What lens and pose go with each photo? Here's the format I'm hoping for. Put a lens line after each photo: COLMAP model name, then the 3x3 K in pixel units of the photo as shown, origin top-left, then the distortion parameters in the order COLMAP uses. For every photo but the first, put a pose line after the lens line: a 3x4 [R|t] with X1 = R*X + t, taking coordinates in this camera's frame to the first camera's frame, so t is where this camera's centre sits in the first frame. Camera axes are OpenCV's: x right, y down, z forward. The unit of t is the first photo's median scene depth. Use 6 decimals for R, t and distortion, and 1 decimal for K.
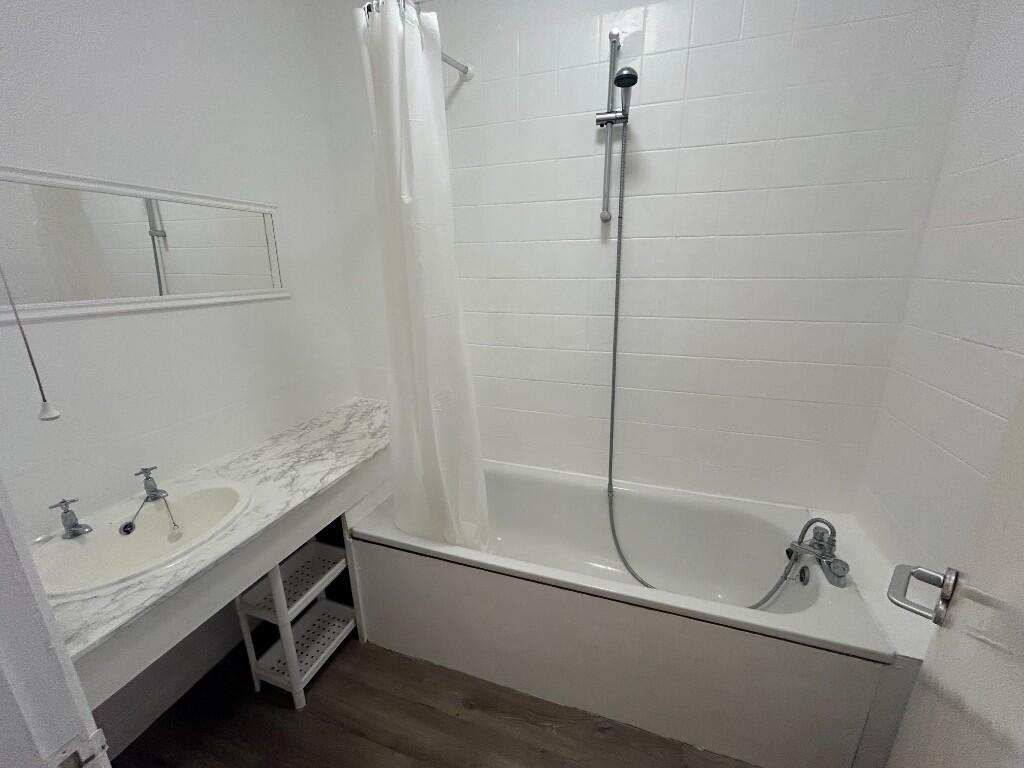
lens RADIAL K [[416.4, 0, 512.0], [0, 416.4, 384.0], [0, 0, 1]] dist [0.000520, 0.000354]
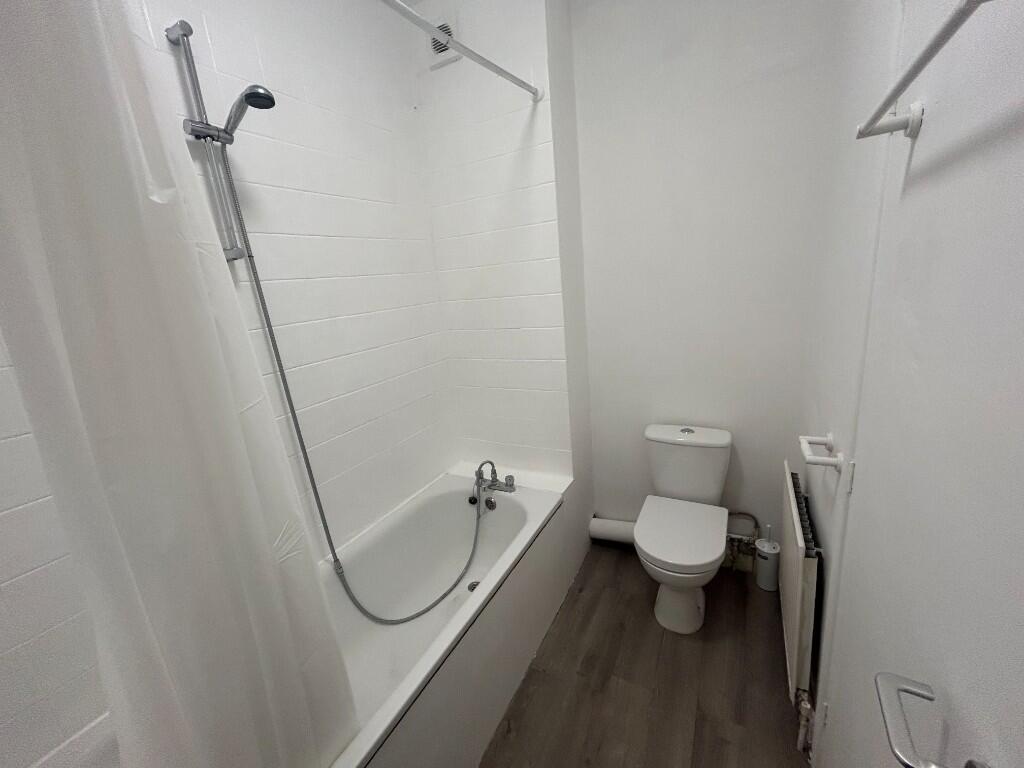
lens RADIAL K [[416.4, 0, 512.0], [0, 416.4, 384.0], [0, 0, 1]] dist [0.000520, 0.000354]
pose [[0.162565, -0.253478, 0.953584, -0.547175], [0.357317, 0.915967, 0.182564, -0.153925], [-0.919727, 0.311053, 0.239476, 0.457982]]
